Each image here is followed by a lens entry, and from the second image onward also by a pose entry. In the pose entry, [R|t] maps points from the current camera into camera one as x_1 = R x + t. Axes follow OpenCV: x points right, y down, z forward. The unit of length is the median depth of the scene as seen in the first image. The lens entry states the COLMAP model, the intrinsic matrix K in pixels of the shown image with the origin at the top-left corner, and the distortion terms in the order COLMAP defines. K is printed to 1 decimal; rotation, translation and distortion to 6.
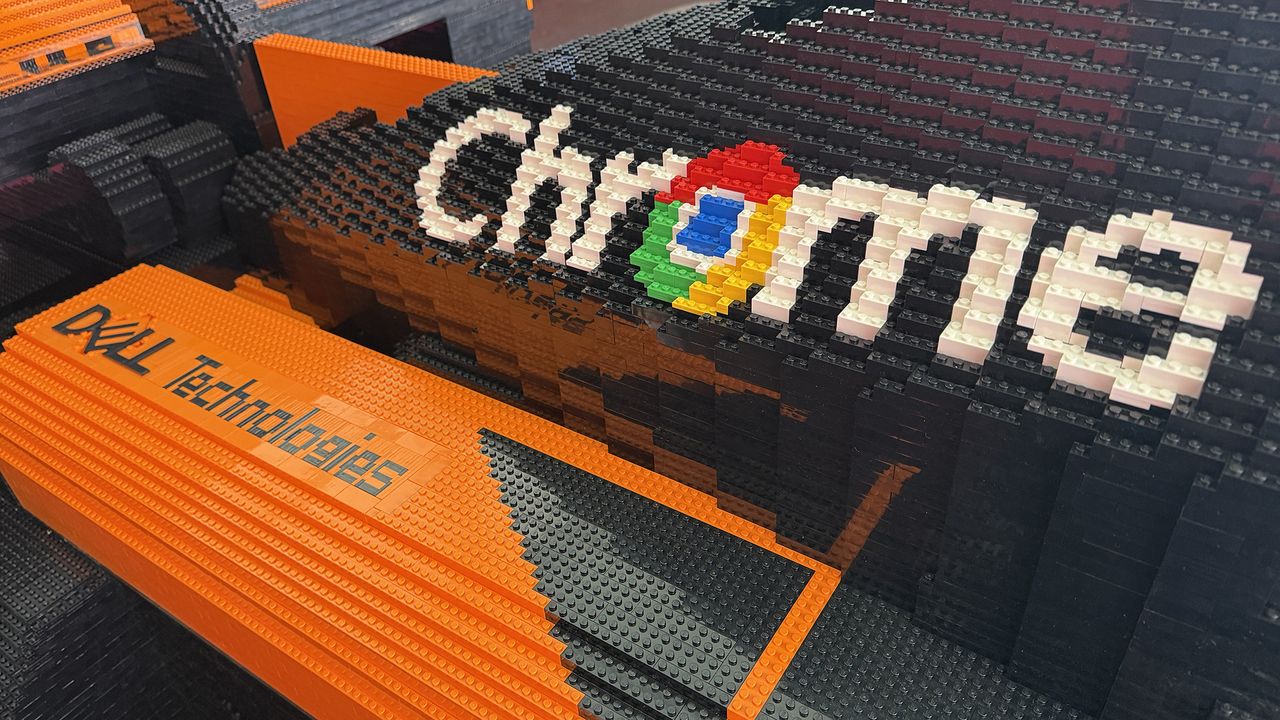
lens RADIAL K [[935.4, 0, 640.0], [0, 935.4, 360.0], [0, 0, 1]] dist [-0.167584, 0.091938]
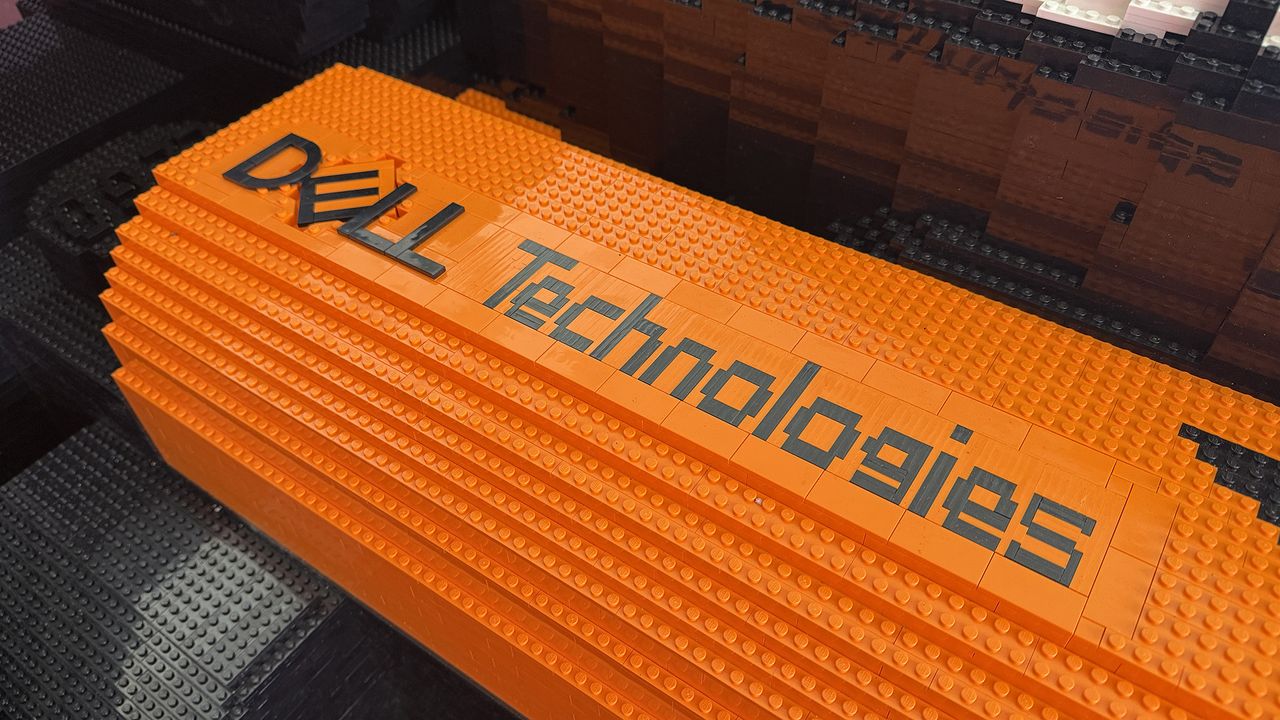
lens RADIAL K [[916.6, 0, 640.0], [0, 916.6, 360.0], [0, 0, 1]] dist [-0.077674, -0.008018]
pose [[0.998978, 0.042984, 0.013959, -0.409269], [-0.044853, 0.980832, 0.189621, -0.041920], [-0.005541, -0.190054, 0.981758, 0.418771]]
